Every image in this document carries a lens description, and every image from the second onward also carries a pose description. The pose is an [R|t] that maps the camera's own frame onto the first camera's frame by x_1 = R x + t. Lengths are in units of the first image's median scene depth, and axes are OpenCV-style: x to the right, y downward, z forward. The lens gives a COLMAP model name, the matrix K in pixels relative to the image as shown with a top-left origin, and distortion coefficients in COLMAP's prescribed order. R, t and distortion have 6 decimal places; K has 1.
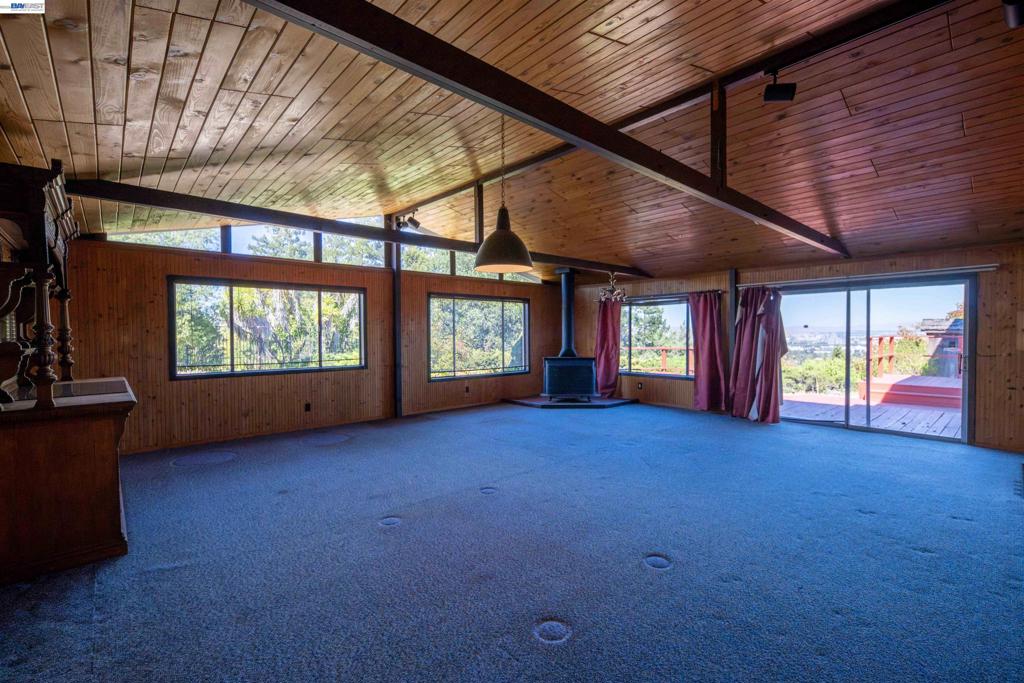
lens RADIAL K [[443.9, 0, 507.3], [0, 443.9, 340.0], [0, 0, 1]] dist [0.003611, -0.003193]
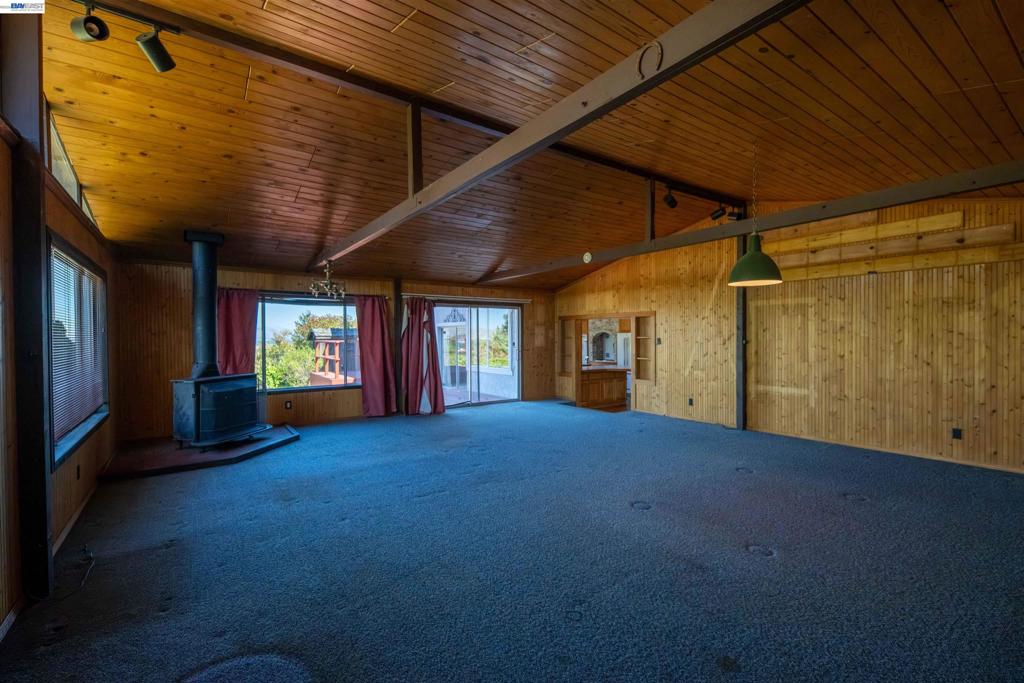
lens RADIAL K [[443.9, 0, 509.6], [0, 443.9, 341.8], [0, 0, 1]] dist [0.003611, -0.003193]
pose [[0.105604, -0.008276, 0.994374, -0.507999], [0.022809, 0.999722, 0.005899, -0.005010], [-0.994147, 0.022058, 0.105763, 0.595411]]
